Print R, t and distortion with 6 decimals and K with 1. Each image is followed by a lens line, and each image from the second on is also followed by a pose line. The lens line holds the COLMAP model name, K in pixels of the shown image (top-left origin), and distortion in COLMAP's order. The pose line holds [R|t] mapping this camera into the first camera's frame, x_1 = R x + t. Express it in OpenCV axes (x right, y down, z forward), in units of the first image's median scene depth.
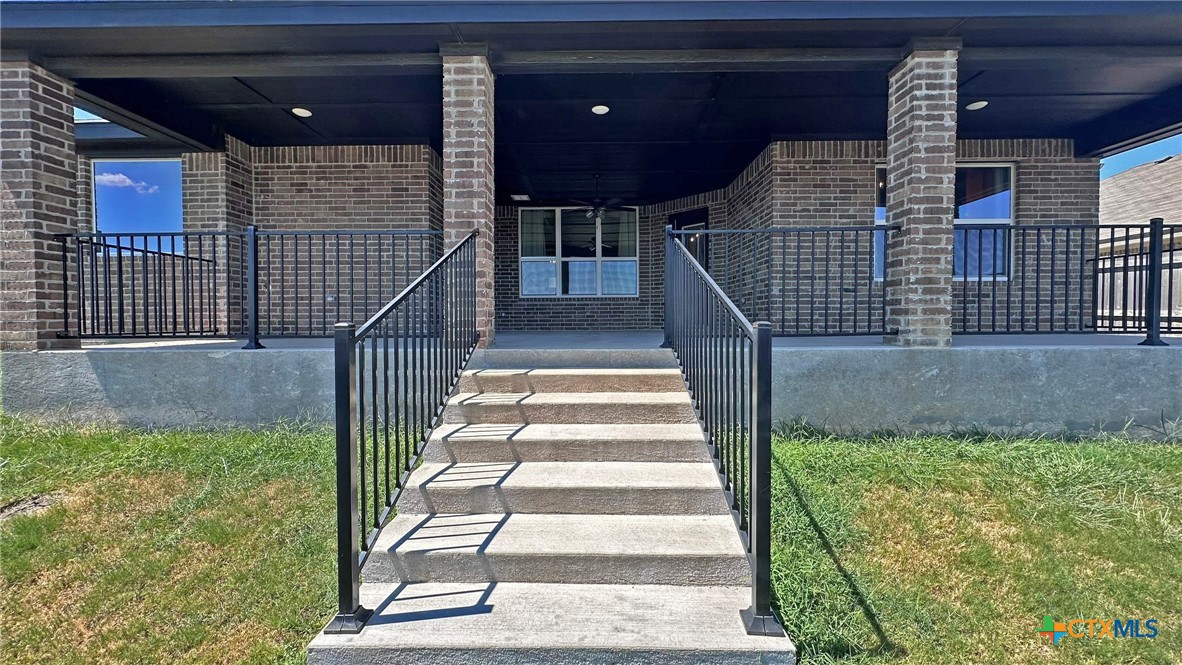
lens RADIAL K [[472.3, 0, 589.6], [0, 472.3, 330.8], [0, 0, 1]] dist [-0.000430, 0.000452]
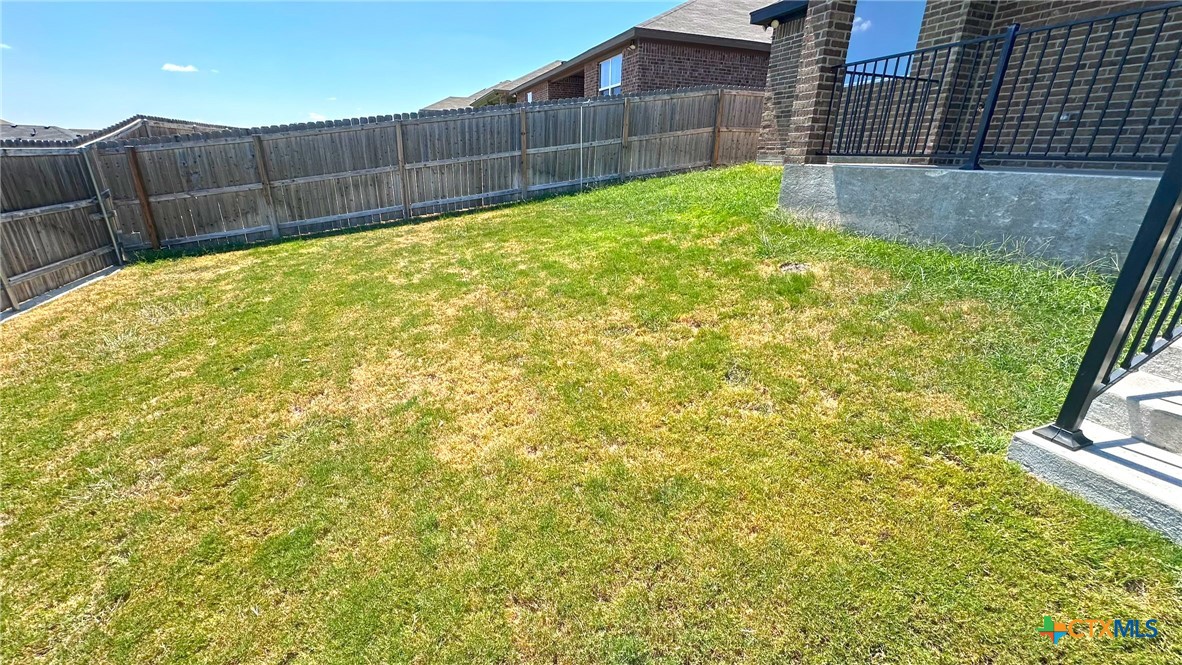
lens RADIAL K [[472.3, 0, 589.6], [0, 472.3, 330.8], [0, 0, 1]] dist [-0.000430, 0.000452]
pose [[0.367711, 0.341804, -0.864846, -0.039713], [-0.044746, 0.935428, 0.350674, 0.043972], [0.928863, -0.090248, 0.359262, -0.124740]]
